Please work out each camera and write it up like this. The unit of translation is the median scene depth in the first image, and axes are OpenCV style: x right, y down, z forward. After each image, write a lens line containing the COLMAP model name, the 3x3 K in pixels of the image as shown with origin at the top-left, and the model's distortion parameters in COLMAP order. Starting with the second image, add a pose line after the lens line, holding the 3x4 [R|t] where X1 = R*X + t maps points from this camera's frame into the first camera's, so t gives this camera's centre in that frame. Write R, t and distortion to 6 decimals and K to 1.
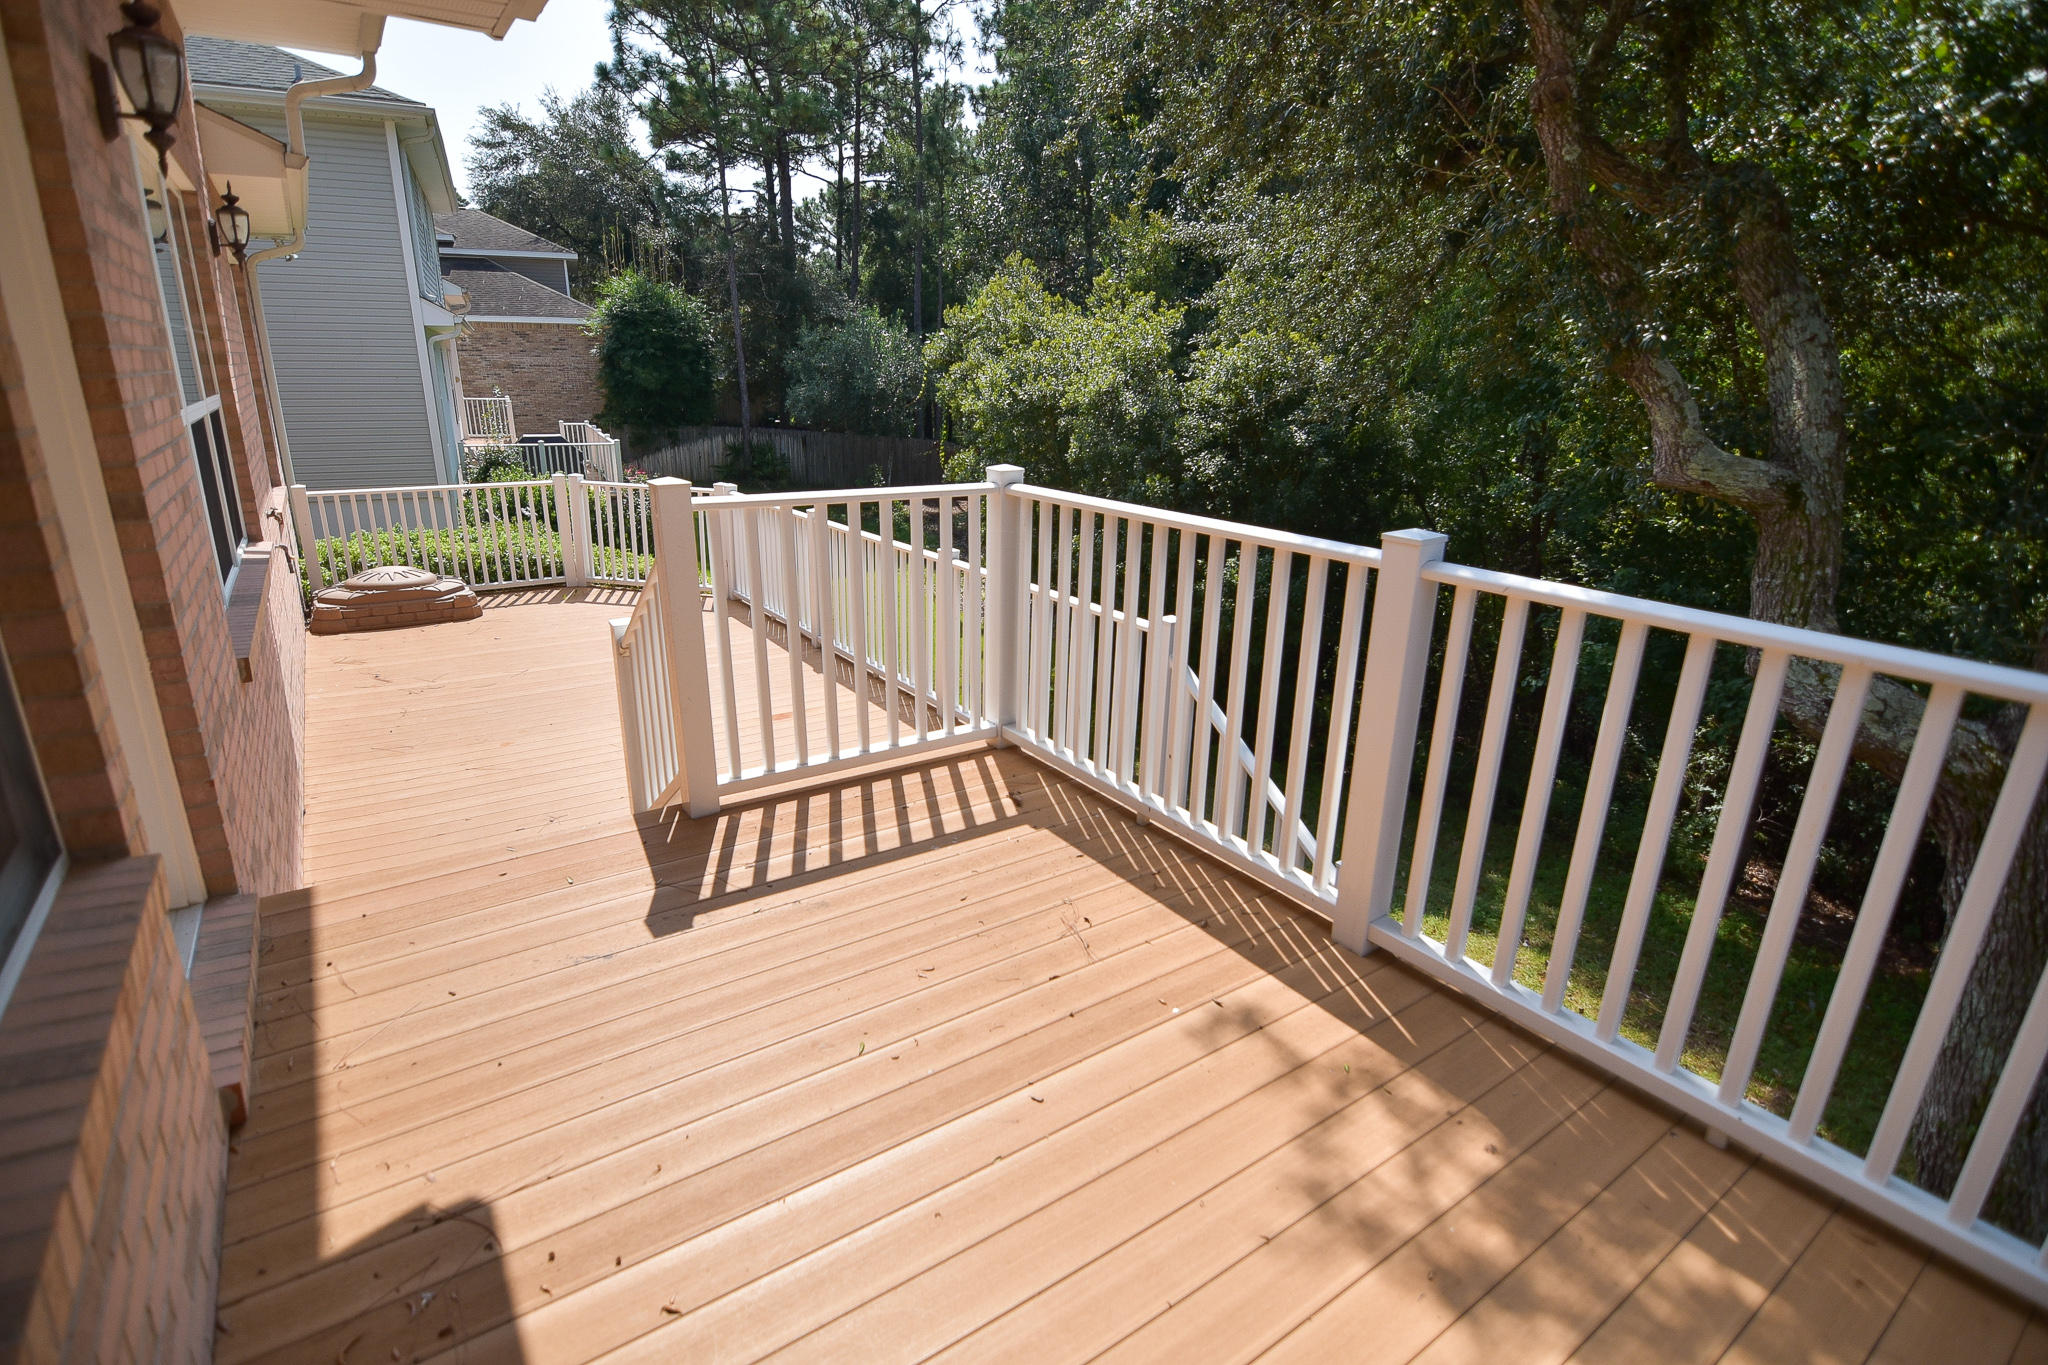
lens RADIAL K [[998.2, 0, 1024.5], [0, 998.2, 687.7], [0, 0, 1]] dist [-0.009154, -0.002998]
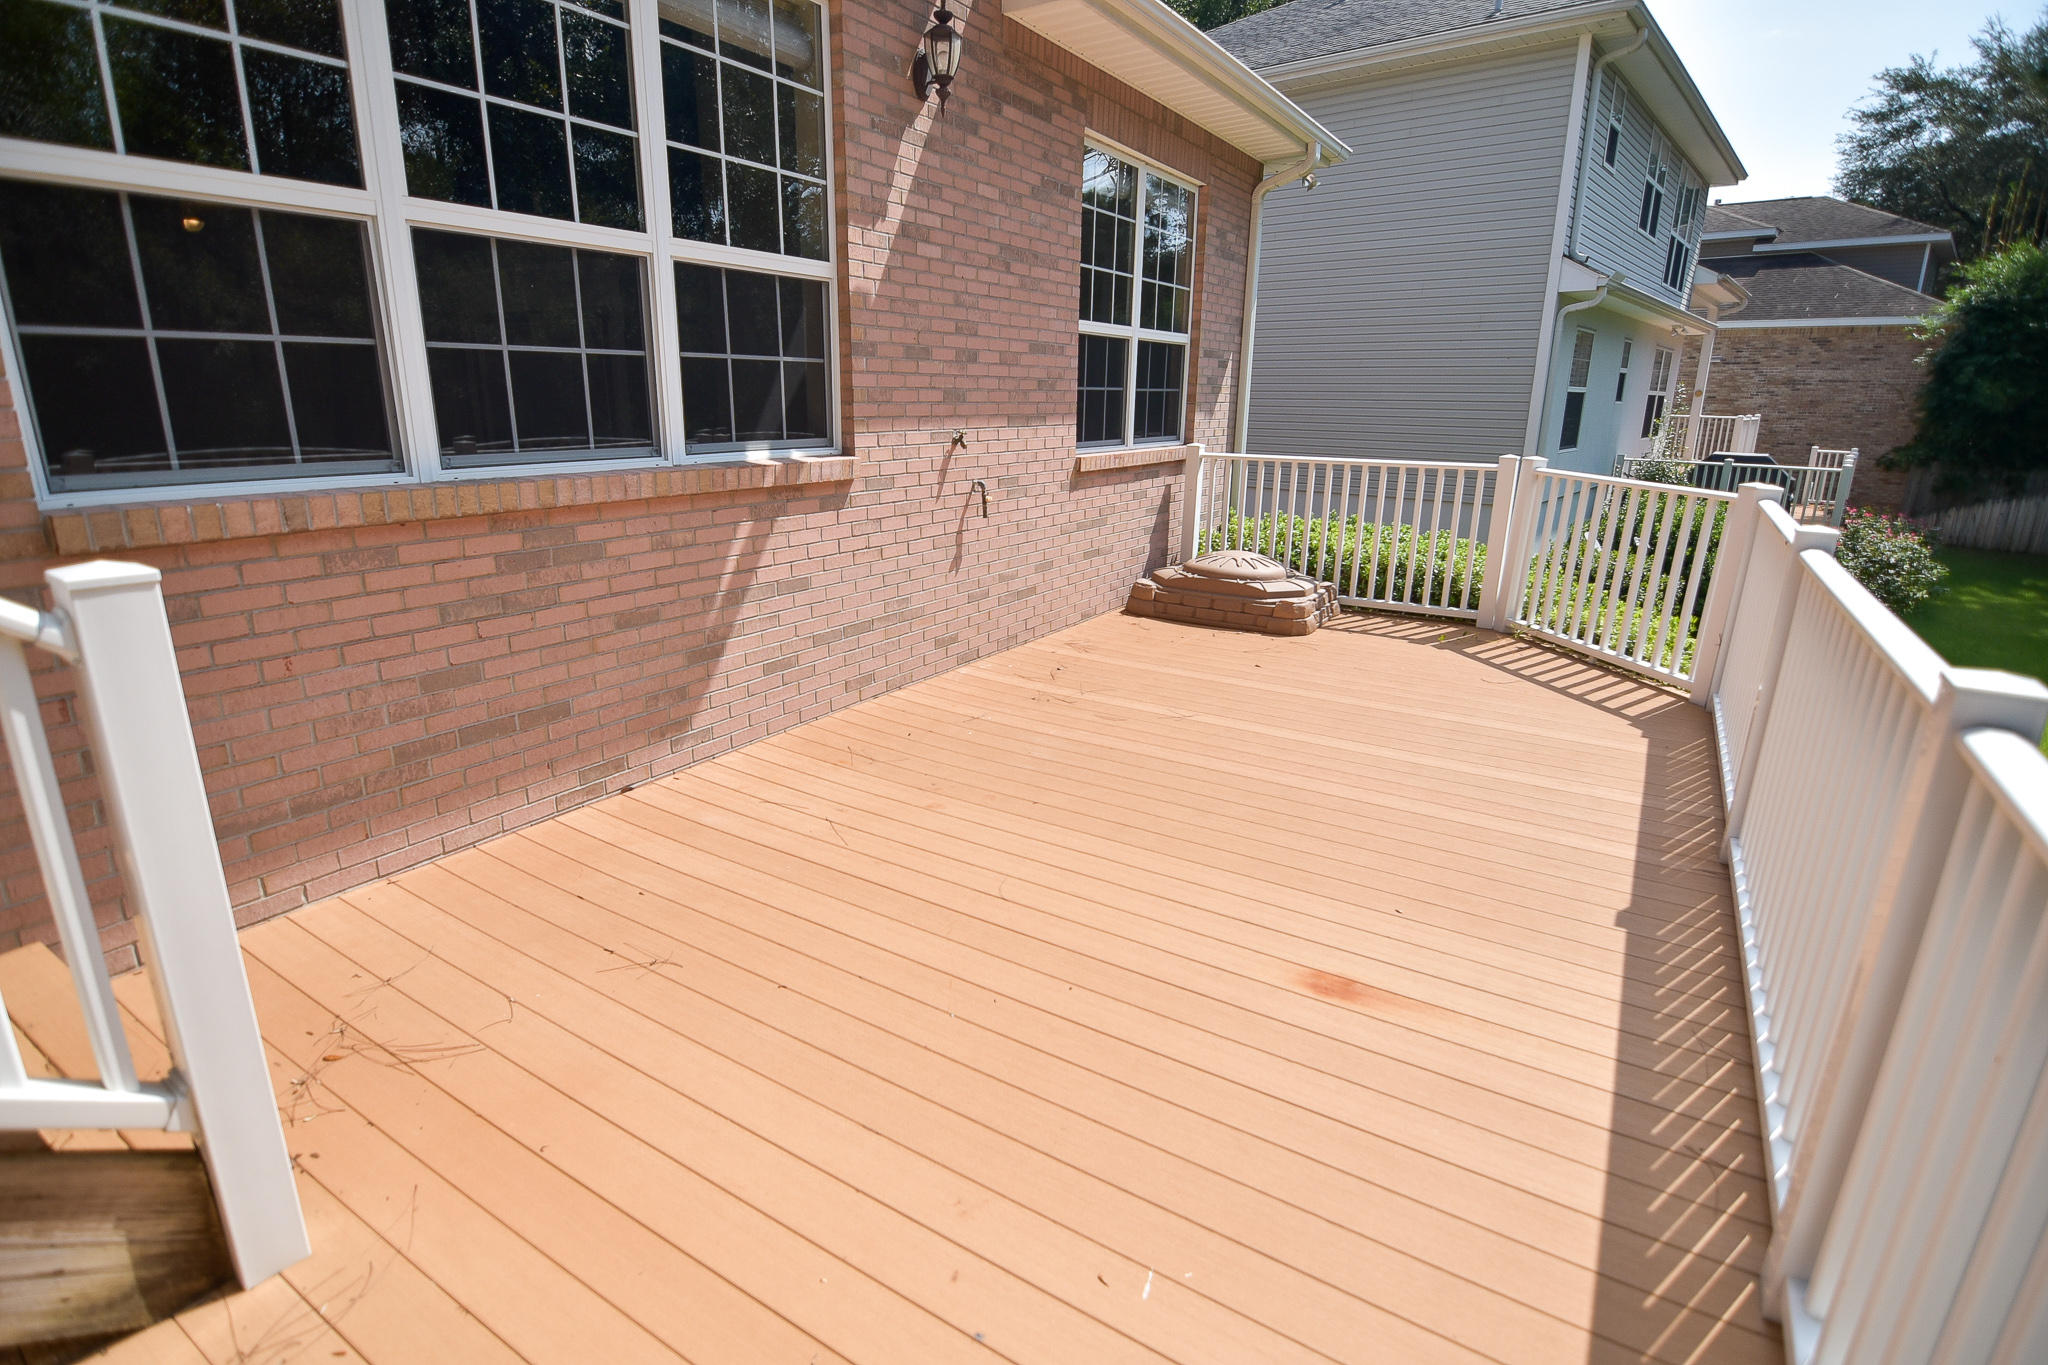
lens RADIAL K [[1000.7, 0, 1021.0], [0, 1000.7, 689.2], [0, 0, 1]] dist [-0.022407, -0.000855]
pose [[0.386421, 0.244510, -0.889322, 0.006043], [-0.282506, 0.949253, 0.138235, -0.024356], [0.877991, 0.197822, 0.435887, 0.163638]]
